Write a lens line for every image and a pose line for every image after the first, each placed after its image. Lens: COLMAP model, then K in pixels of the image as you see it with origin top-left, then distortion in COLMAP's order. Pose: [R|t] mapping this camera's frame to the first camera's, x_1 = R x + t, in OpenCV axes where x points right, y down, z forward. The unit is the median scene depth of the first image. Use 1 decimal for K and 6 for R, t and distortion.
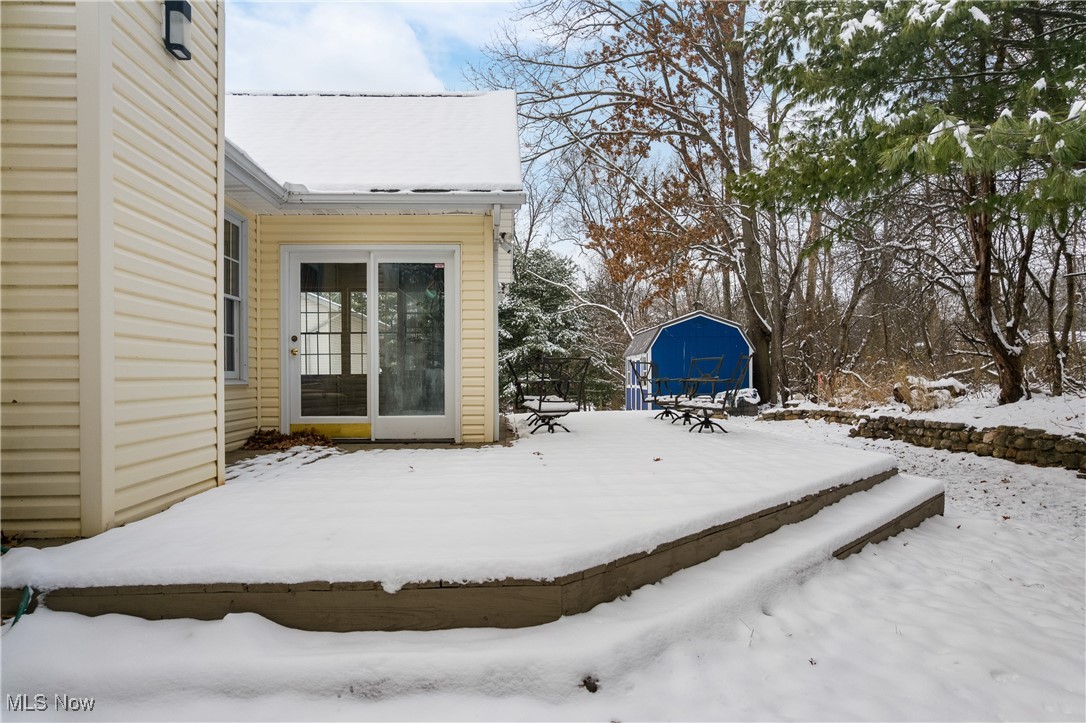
lens RADIAL K [[712.2, 0, 543.9], [0, 712.2, 372.2], [0, 0, 1]] dist [-0.034503, 0.009154]
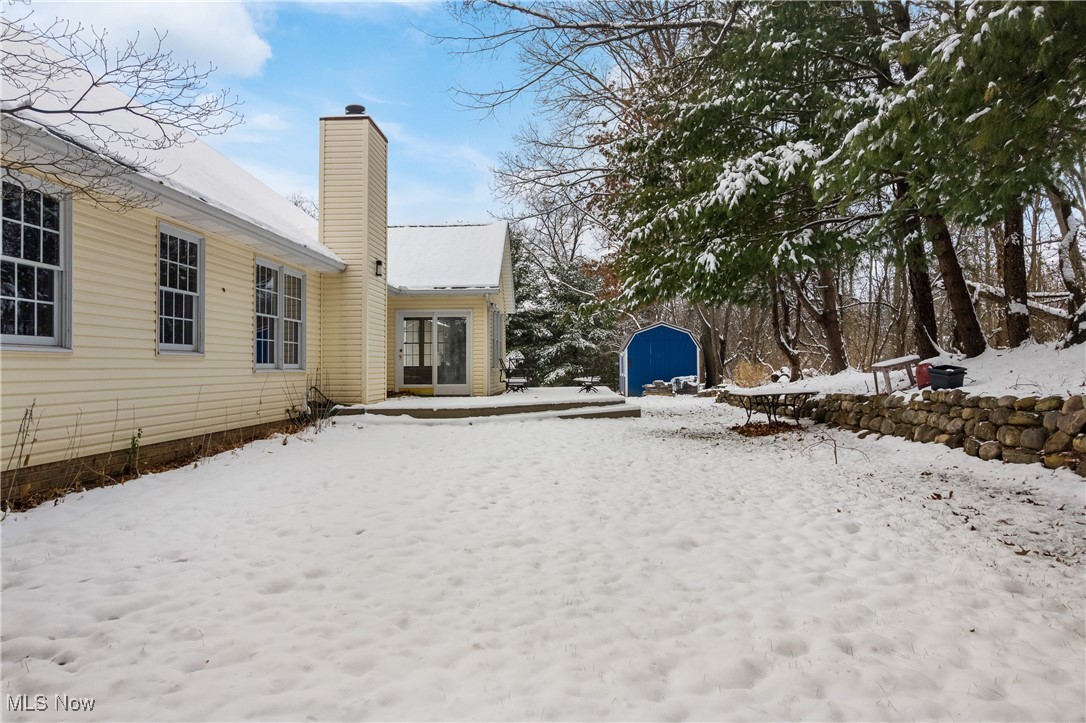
lens RADIAL K [[712.2, 0, 543.5], [0, 712.2, 358.0], [0, 0, 1]] dist [-0.034503, 0.009154]
pose [[0.995640, -0.002110, -0.093260, 0.121194], [0.001373, 0.999967, -0.007974, -0.002167], [0.093274, 0.007811, 0.995610, -0.472076]]
